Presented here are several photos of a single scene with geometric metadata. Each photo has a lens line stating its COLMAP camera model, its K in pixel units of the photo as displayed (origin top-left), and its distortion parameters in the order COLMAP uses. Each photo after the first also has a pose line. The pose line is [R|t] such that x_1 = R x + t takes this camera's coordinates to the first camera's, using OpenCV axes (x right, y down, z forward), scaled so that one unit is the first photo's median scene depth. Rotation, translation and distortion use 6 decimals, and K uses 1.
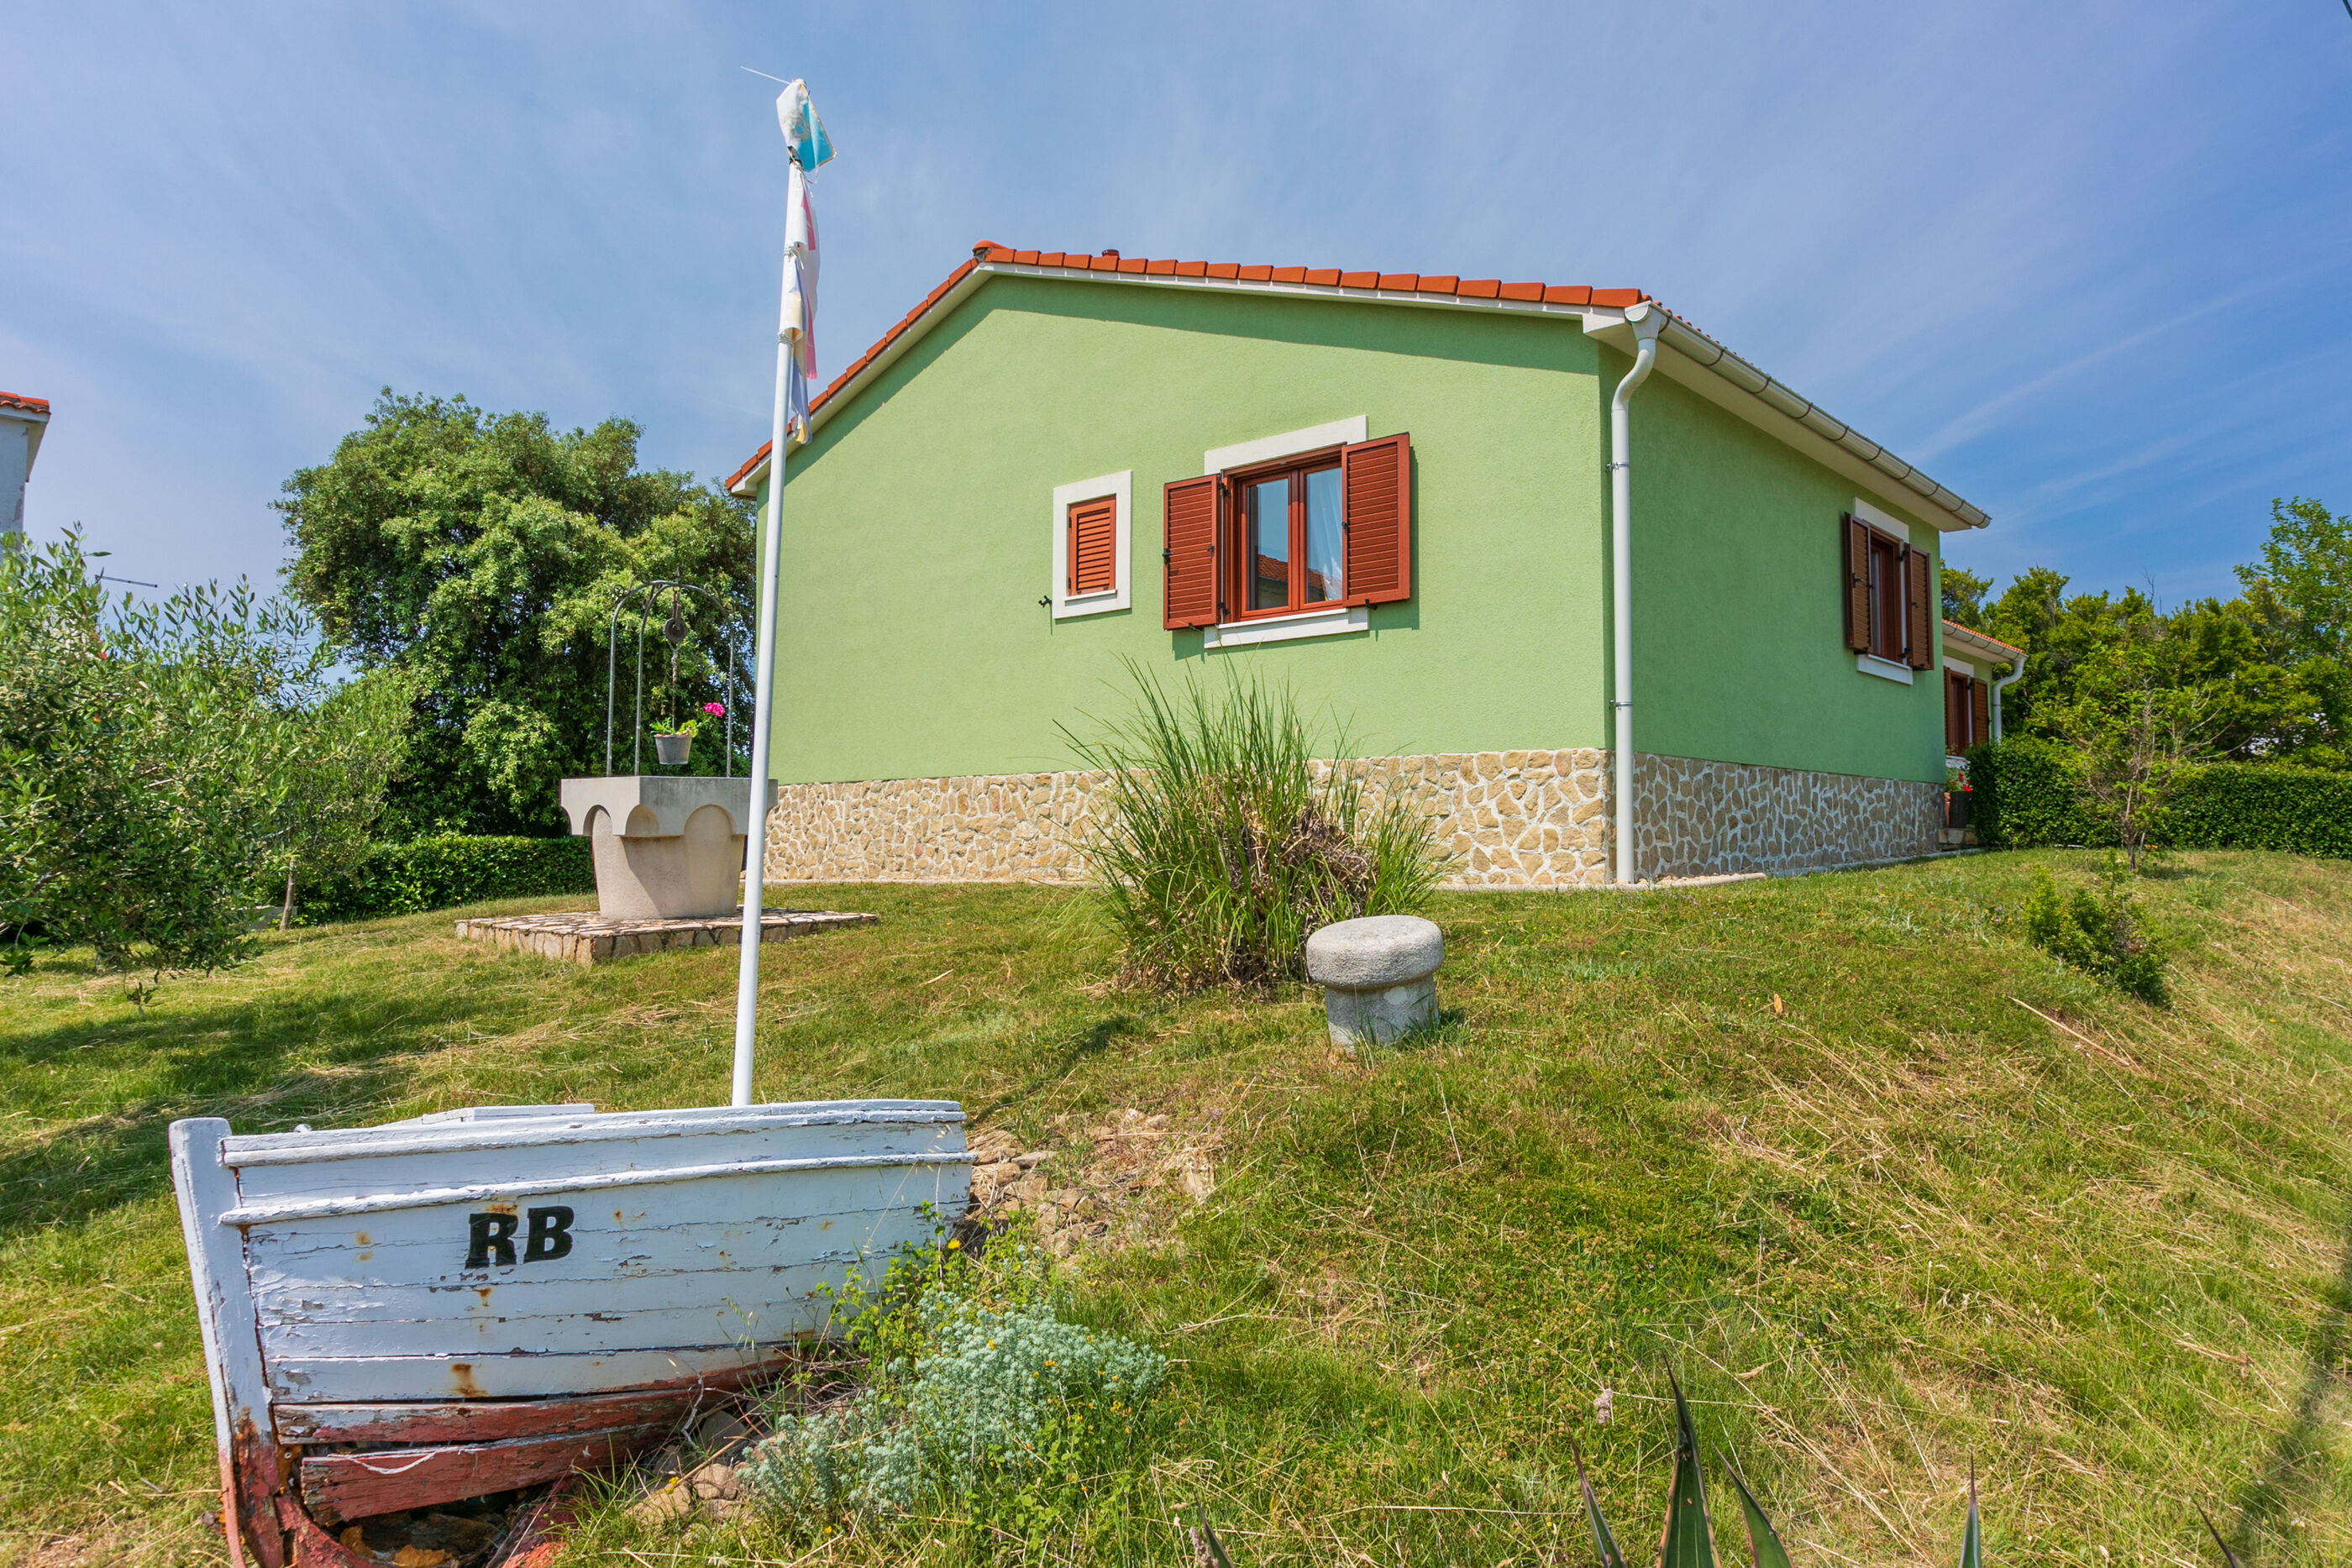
lens RADIAL K [[1422.8, 0, 1176.0], [0, 1422.8, 784.0], [0, 0, 1]] dist [-0.001619, 0.000023]
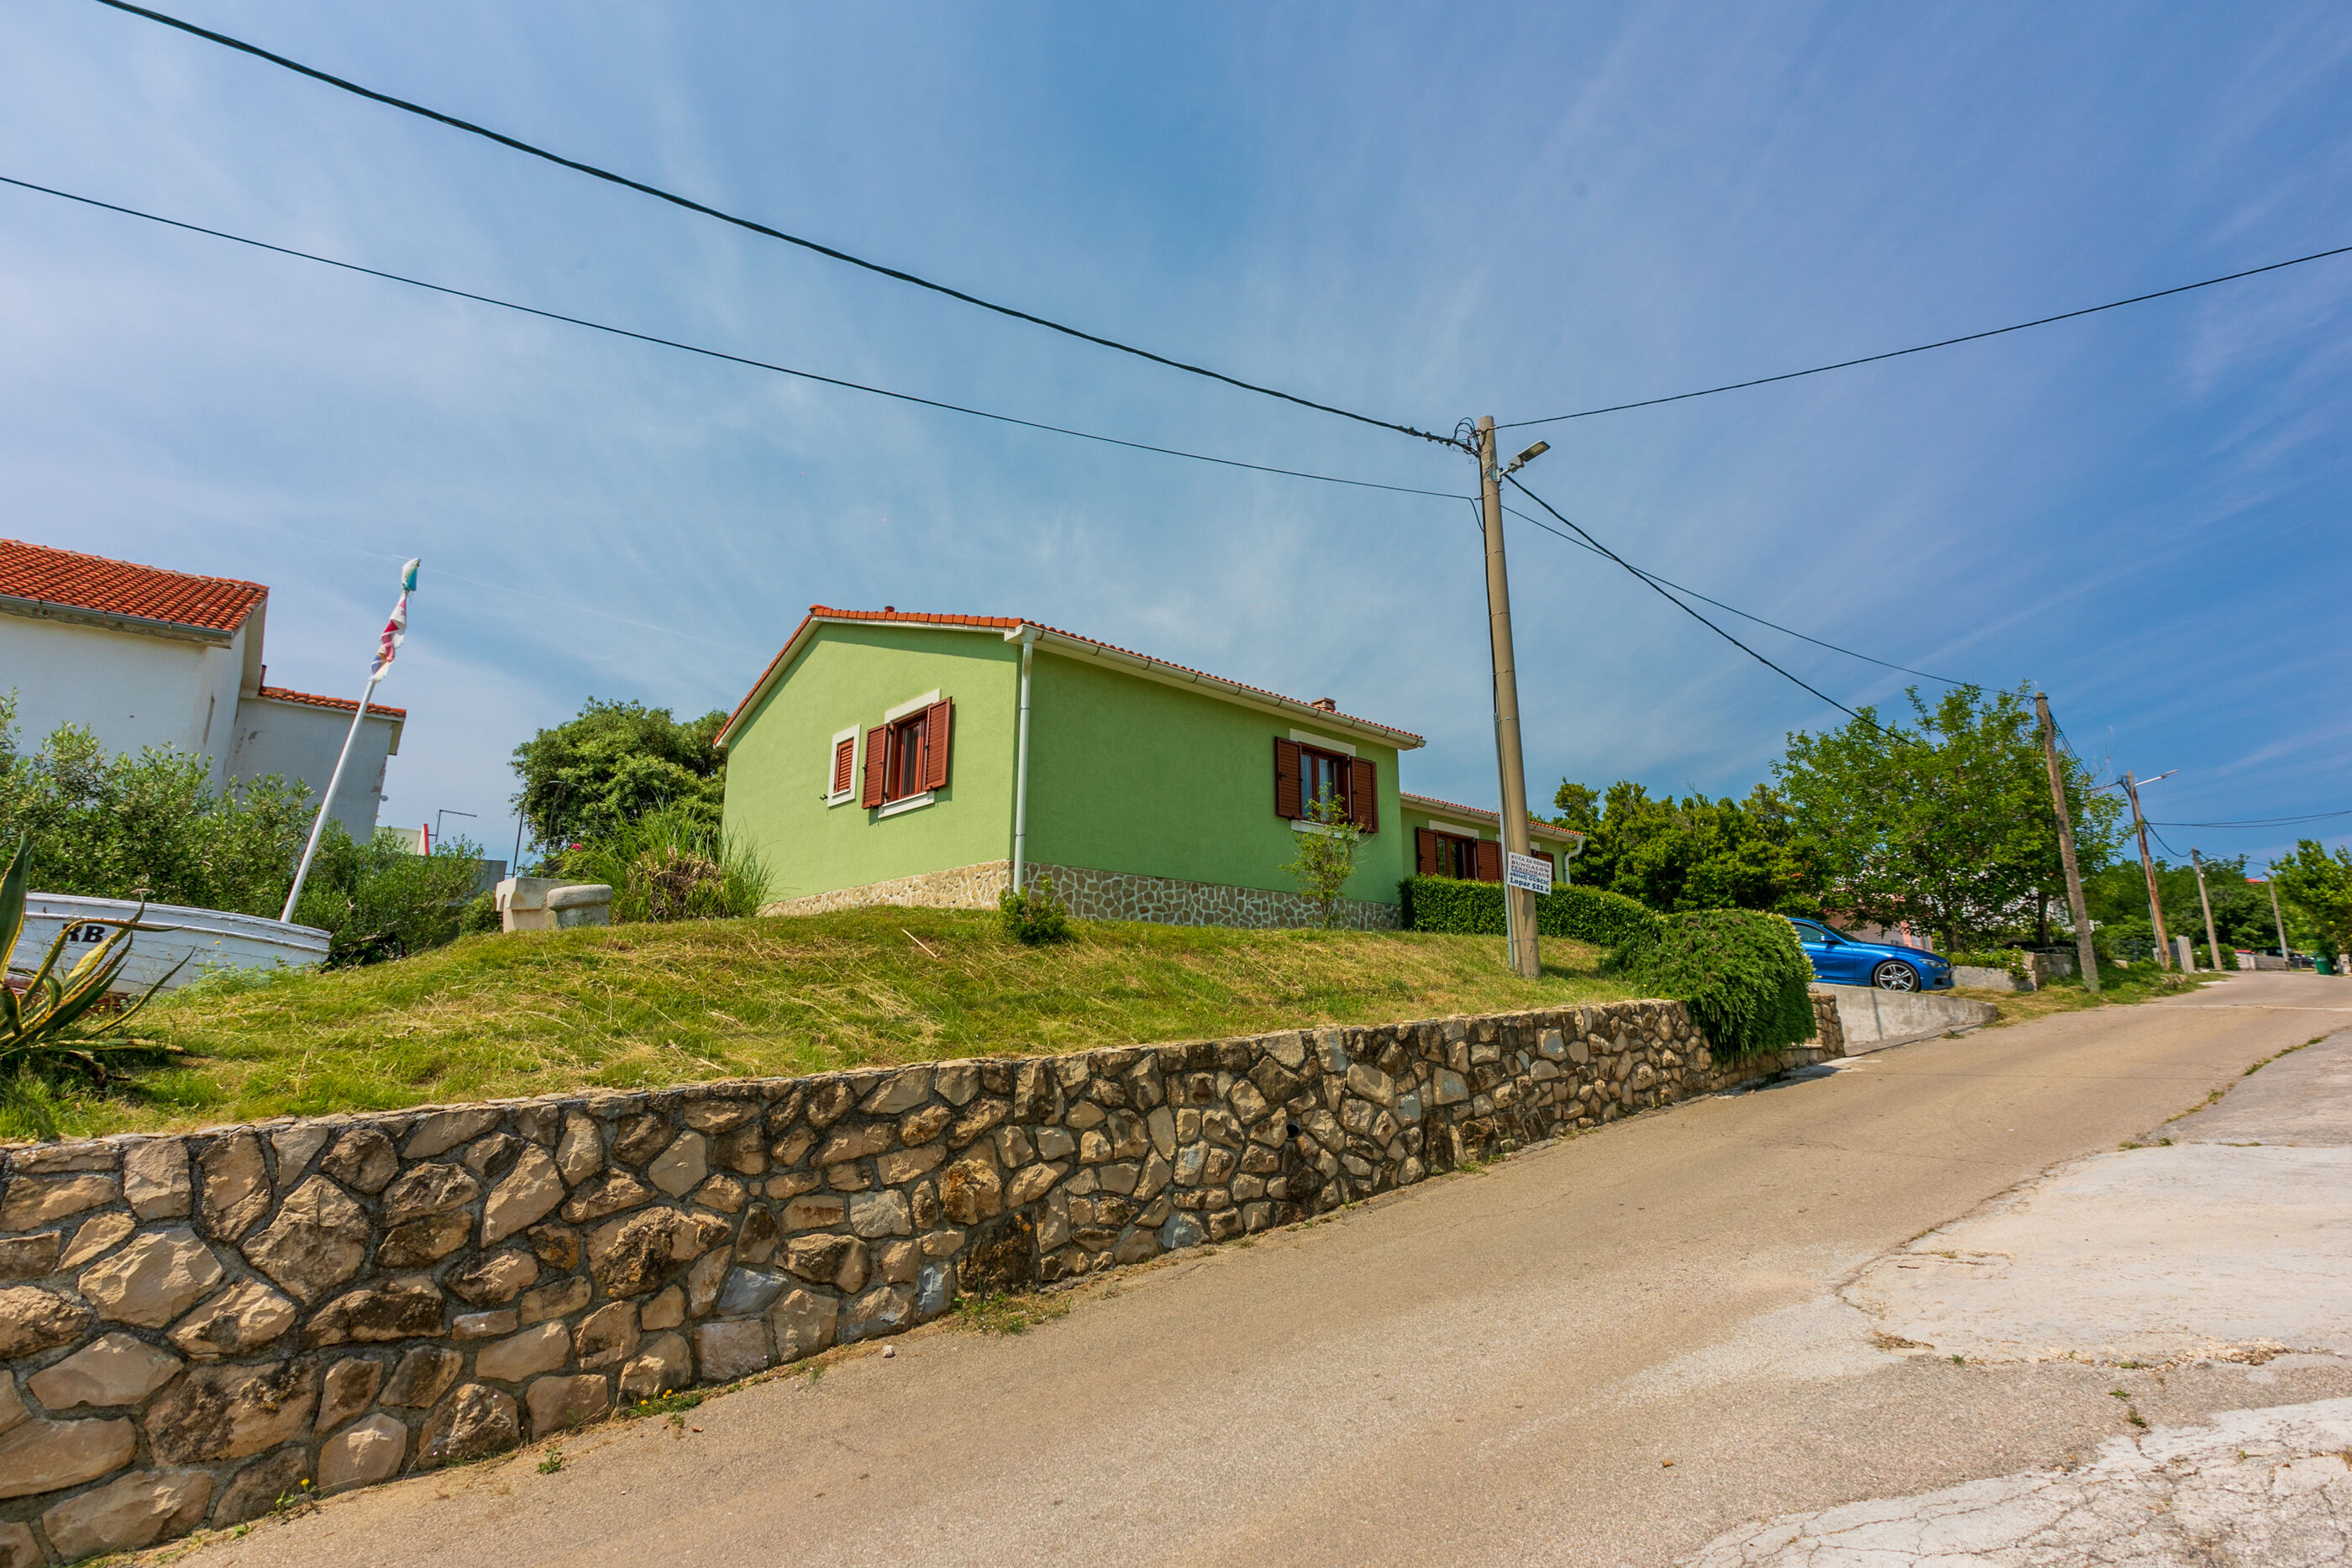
lens RADIAL K [[1061.5, 0, 1166.6], [0, 1061.5, 785.1], [0, 0, 1]] dist [0.017238, -0.006334]
pose [[0.989476, -0.021026, -0.143160, 0.499340], [-0.005459, 0.983256, -0.182146, 0.092359], [0.144593, 0.181011, 0.972794, -0.224507]]
